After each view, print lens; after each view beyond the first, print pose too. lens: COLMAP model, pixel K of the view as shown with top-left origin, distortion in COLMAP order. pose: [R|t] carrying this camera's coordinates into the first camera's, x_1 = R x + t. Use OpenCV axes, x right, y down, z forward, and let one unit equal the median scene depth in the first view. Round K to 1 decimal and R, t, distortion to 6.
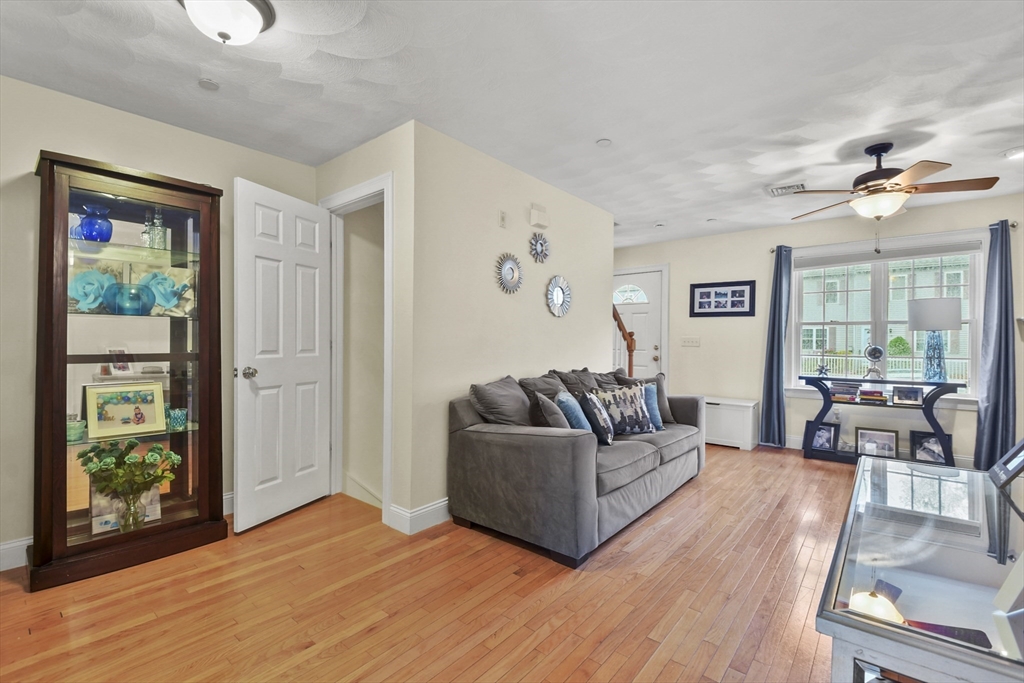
lens RADIAL K [[445.6, 0, 507.5], [0, 445.6, 339.2], [0, 0, 1]] dist [0.012624, -0.020309]
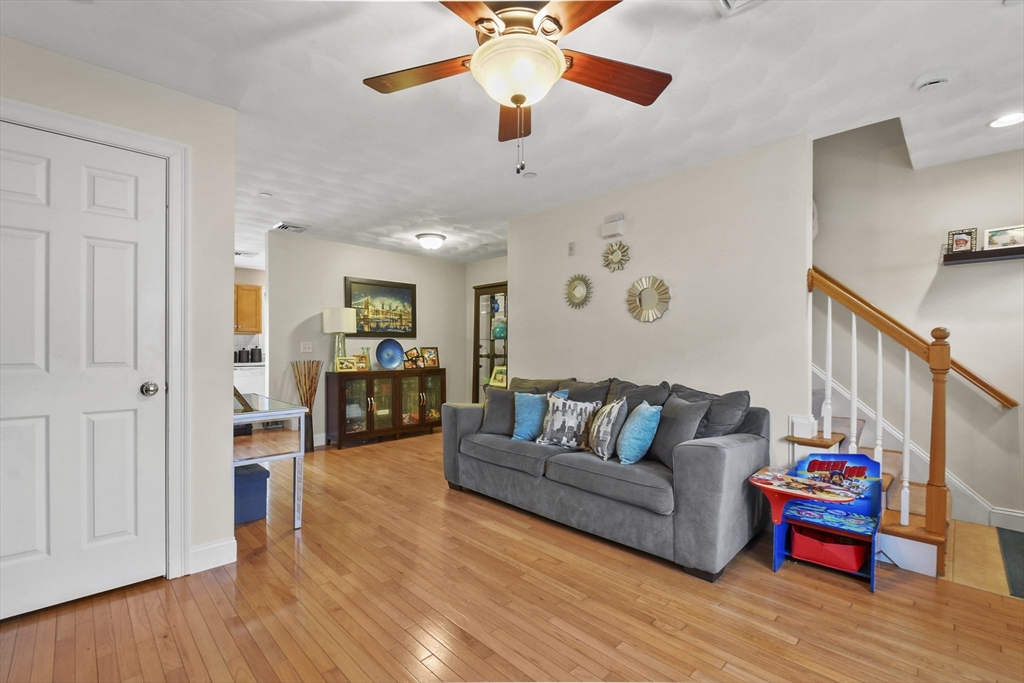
lens RADIAL K [[445.8, 0, 505.5], [0, 445.8, 345.2], [0, 0, 1]] dist [0.029010, -0.027751]
pose [[-0.093491, -0.011100, -0.995558, 0.944162], [0.000736, 0.999937, -0.011218, 0.005702], [0.995620, -0.001782, -0.093477, 0.725261]]
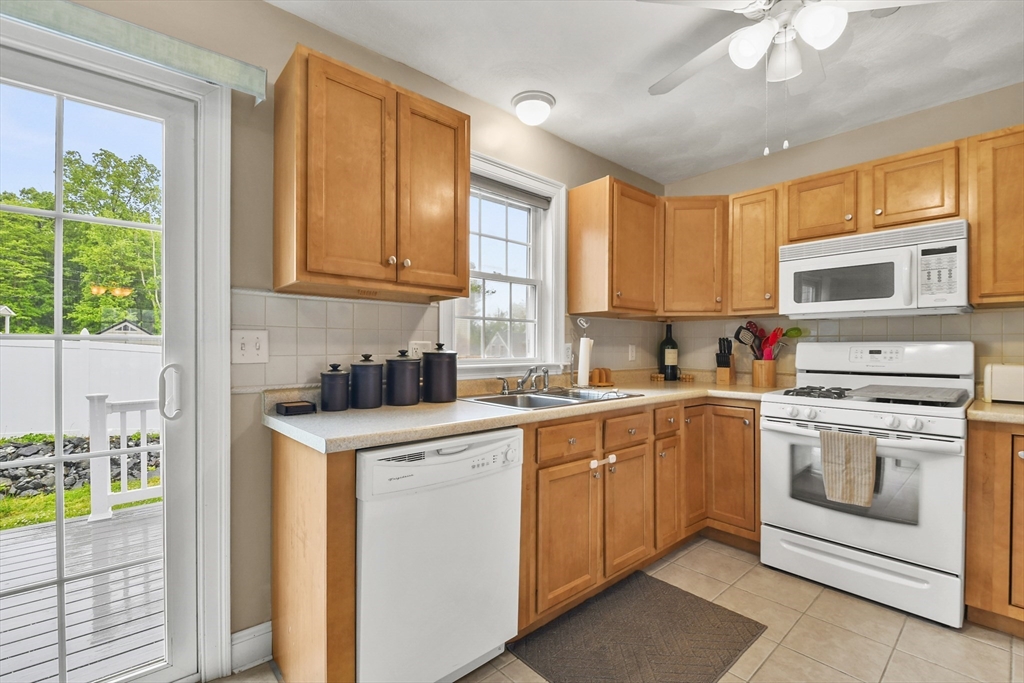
lens RADIAL K [[446.9, 0, 503.5], [0, 446.9, 347.8], [0, 0, 1]] dist [0.024578, -0.019087]
pose [[-0.158344, -0.007107, -0.987358, -0.222447], [-0.004206, 0.999970, -0.006524, -0.003342], [0.987375, 0.003119, -0.158369, -0.252212]]
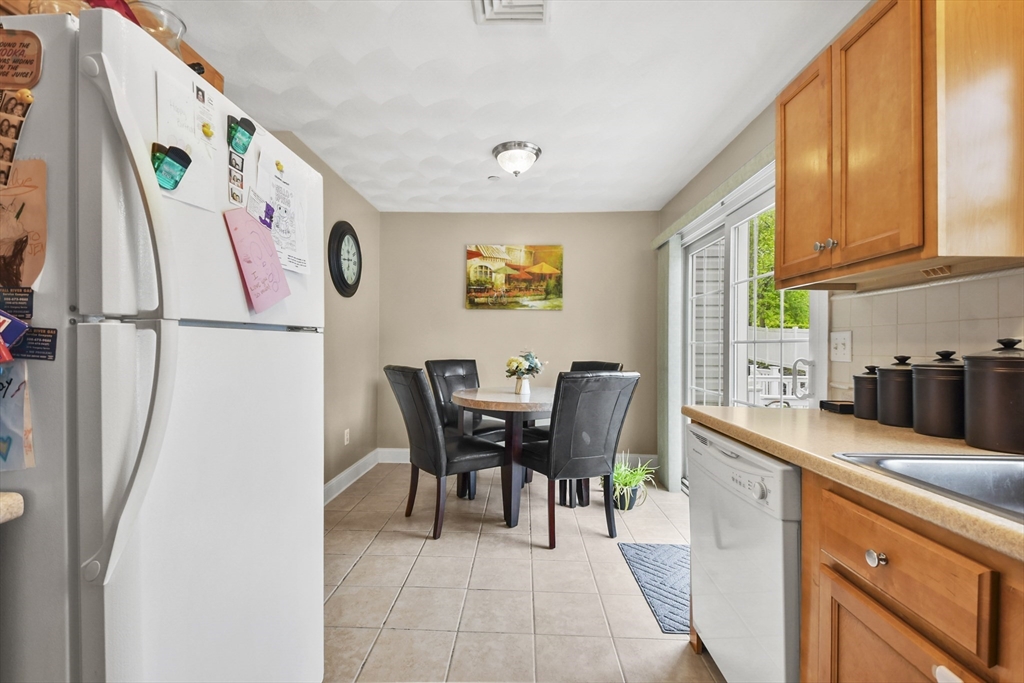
lens RADIAL K [[445.8, 0, 505.5], [0, 445.8, 345.2], [0, 0, 1]] dist [0.029010, -0.027751]
pose [[-0.609898, -0.012159, 0.792387, -0.729191], [-0.015608, 0.999873, 0.003329, -0.004012], [-0.792326, -0.010337, -0.610010, -0.007246]]
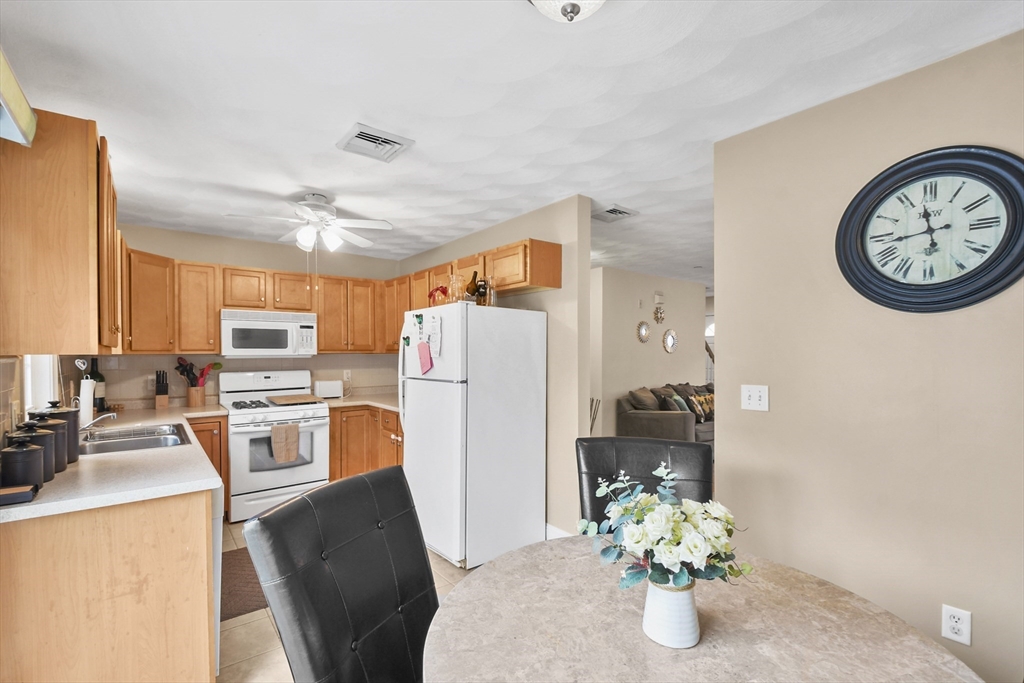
lens RADIAL K [[447.6, 0, 503.6], [0, 447.6, 353.7], [0, 0, 1]] dist [0.028594, -0.020213]
pose [[0.979398, -0.009518, -0.201717, -0.153477], [0.010805, 0.999928, 0.005279, -0.057814], [0.201652, -0.007349, 0.979430, -0.762003]]
